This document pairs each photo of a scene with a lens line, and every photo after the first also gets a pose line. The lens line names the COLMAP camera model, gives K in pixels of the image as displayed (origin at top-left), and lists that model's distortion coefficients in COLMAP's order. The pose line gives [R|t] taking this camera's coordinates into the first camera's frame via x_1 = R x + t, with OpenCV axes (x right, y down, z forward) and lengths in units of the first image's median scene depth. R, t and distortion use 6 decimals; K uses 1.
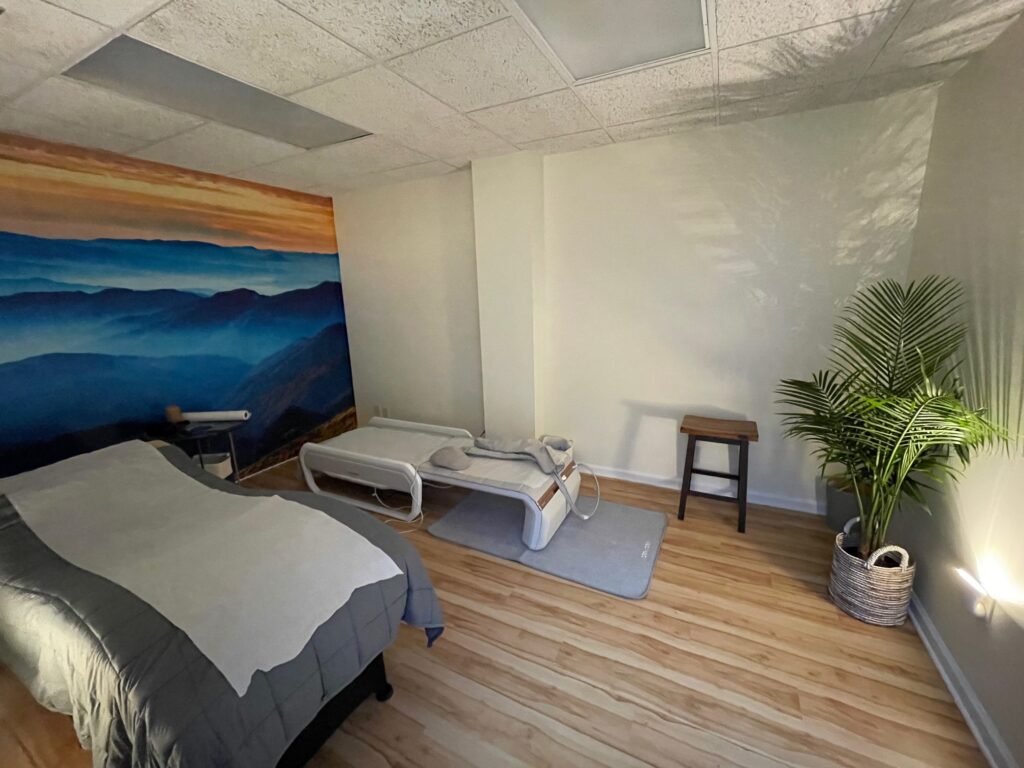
lens RADIAL K [[413.3, 0, 513.0], [0, 413.3, 381.5], [0, 0, 1]] dist [-0.001413, 0.000113]
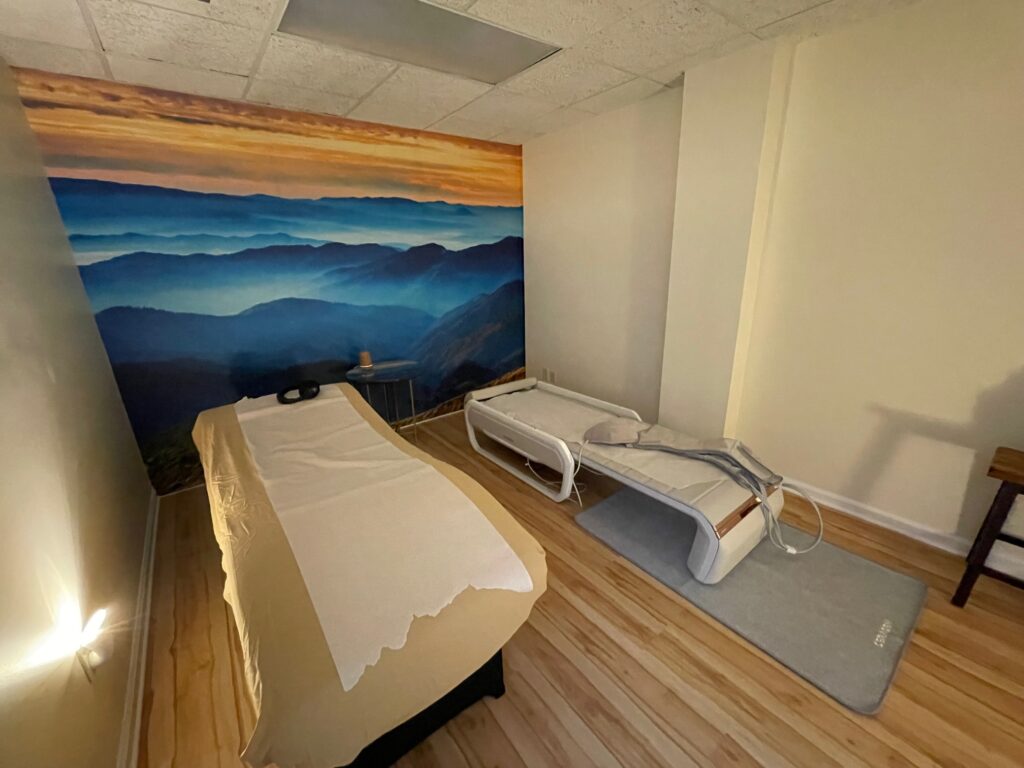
lens RADIAL K [[413.3, 0, 513.0], [0, 413.3, 381.5], [0, 0, 1]] dist [-0.001413, 0.000113]
pose [[0.903876, 0.129691, -0.407662, -0.001516], [-0.092118, 0.989589, 0.110576, -0.016535], [0.417758, -0.062394, 0.906413, 0.136376]]
